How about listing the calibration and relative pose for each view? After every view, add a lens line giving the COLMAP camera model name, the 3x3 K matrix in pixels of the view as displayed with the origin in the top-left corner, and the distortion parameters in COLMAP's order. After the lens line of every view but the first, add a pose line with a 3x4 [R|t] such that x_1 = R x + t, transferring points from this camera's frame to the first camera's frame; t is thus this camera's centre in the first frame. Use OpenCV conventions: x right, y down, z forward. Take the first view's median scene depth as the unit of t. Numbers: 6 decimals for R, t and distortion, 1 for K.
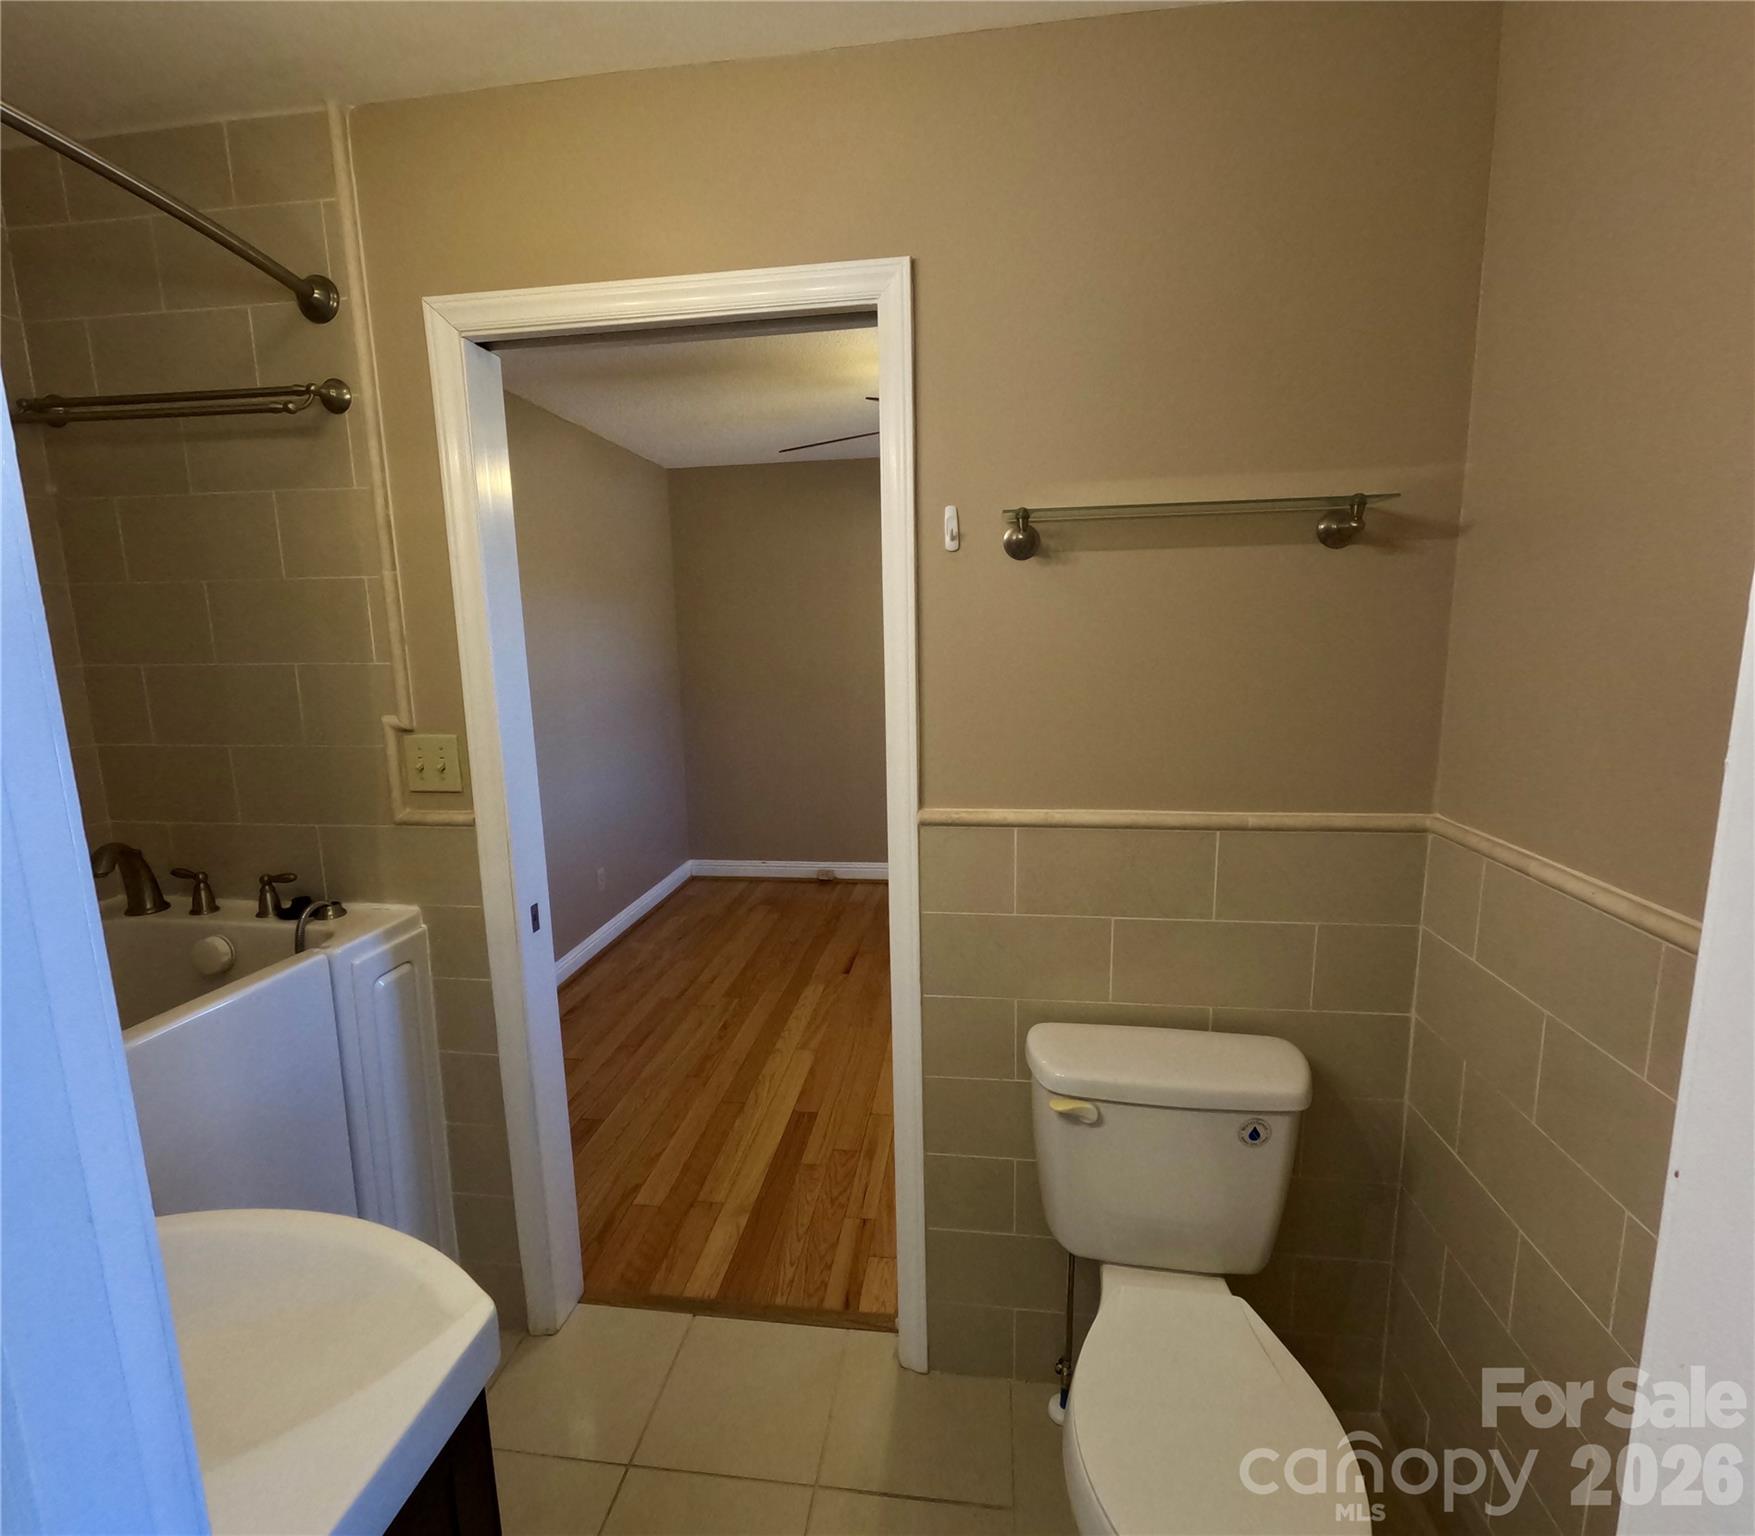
lens RADIAL K [[839.3, 0, 877.5], [0, 839.3, 768.0], [0, 0, 1]] dist [-0.000902, 0.001207]
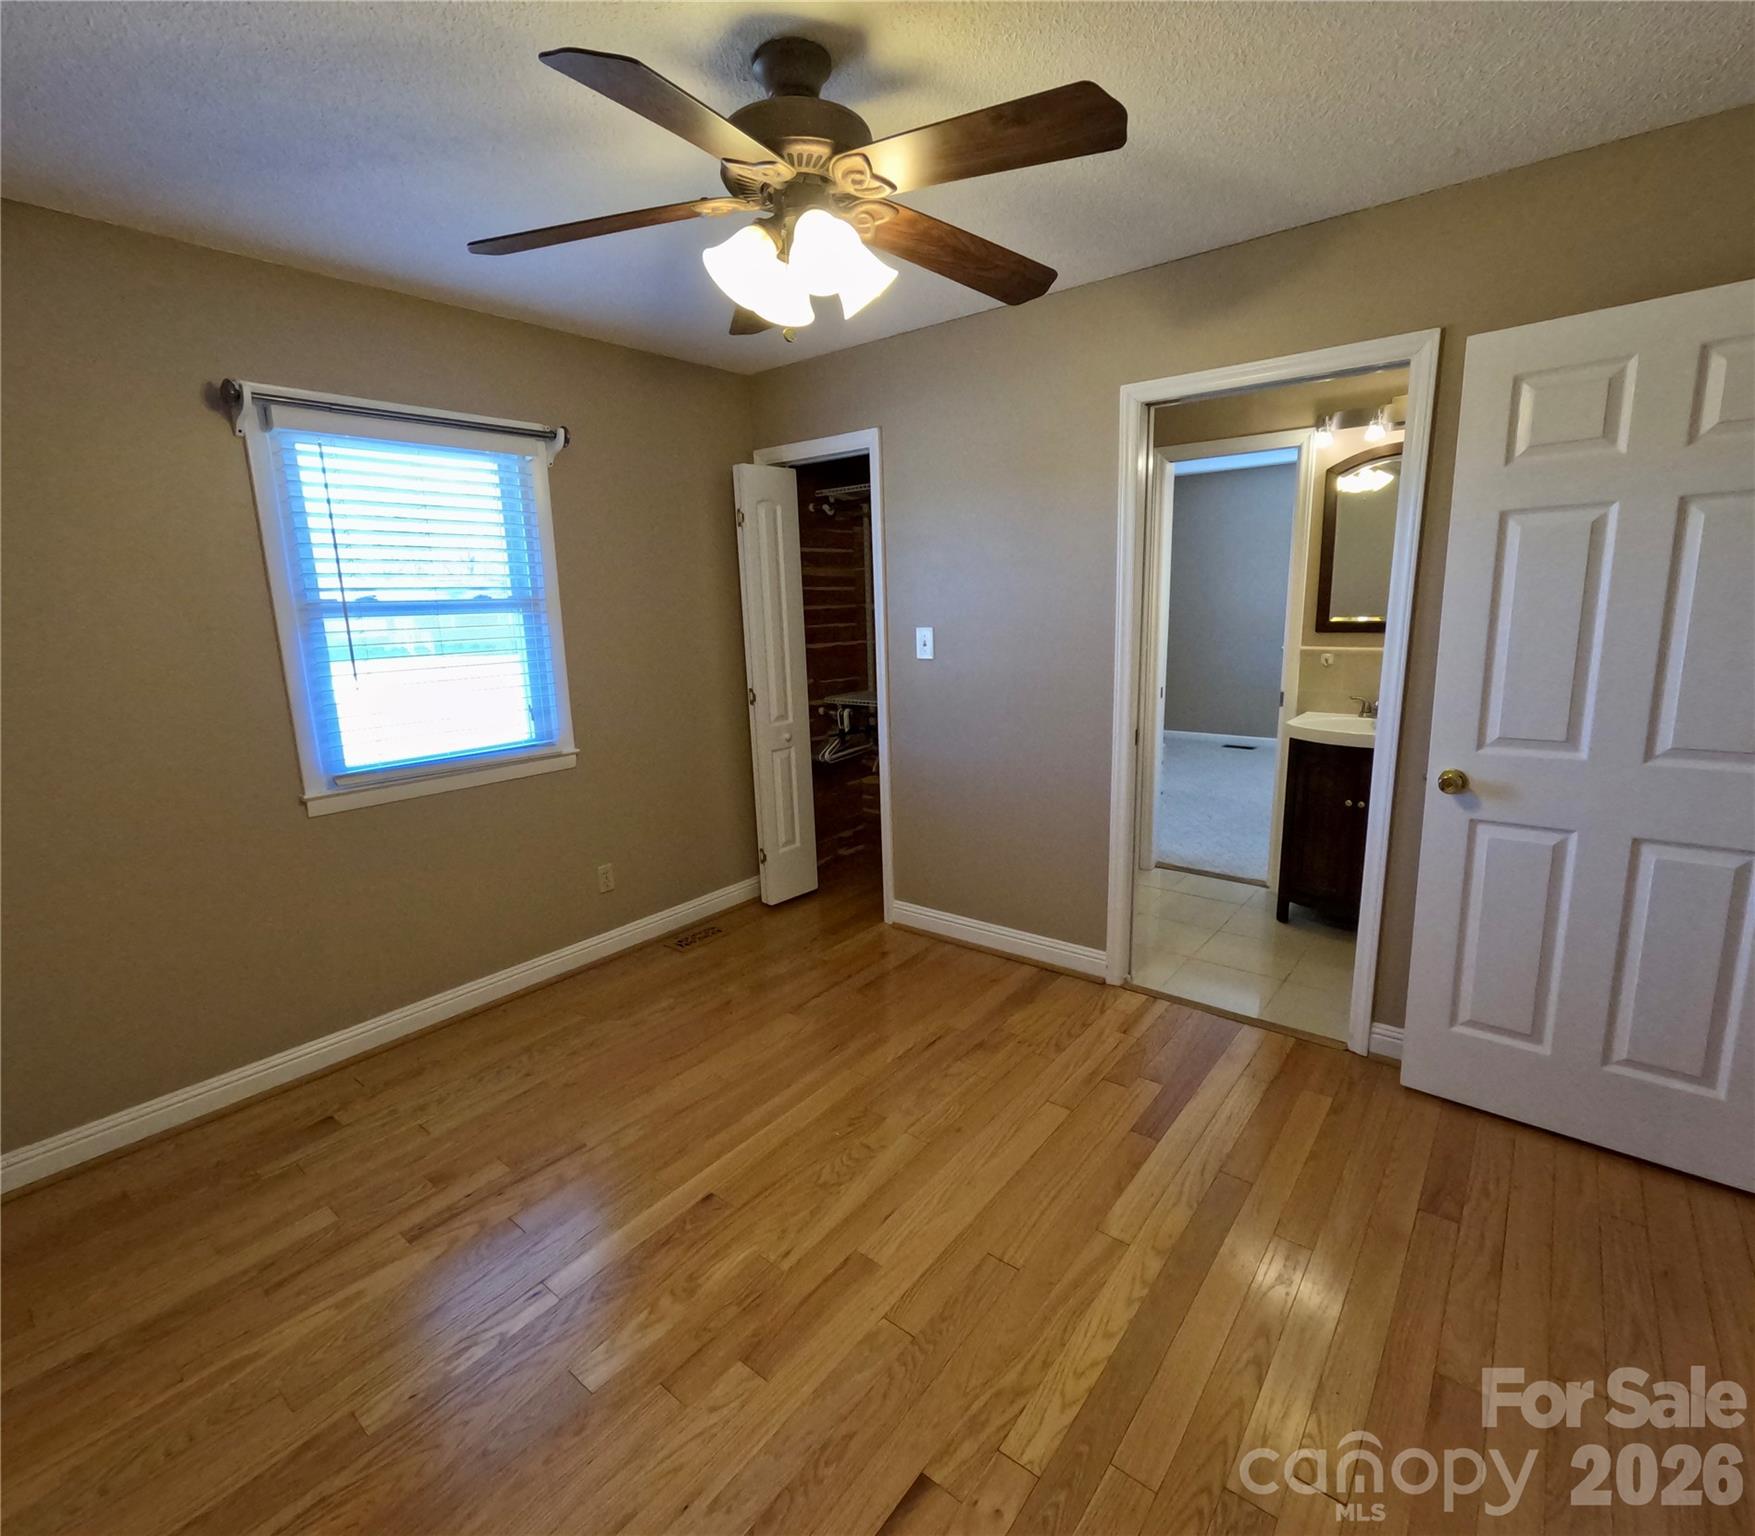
lens RADIAL K [[839.3, 0, 877.5], [0, 839.3, 768.0], [0, 0, 1]] dist [-0.000902, 0.001207]
pose [[-0.856266, -0.063196, 0.512654, -0.235255], [0.127190, 0.936132, 0.327840, -0.225167], [-0.500630, 0.345923, -0.793541, 1.476793]]
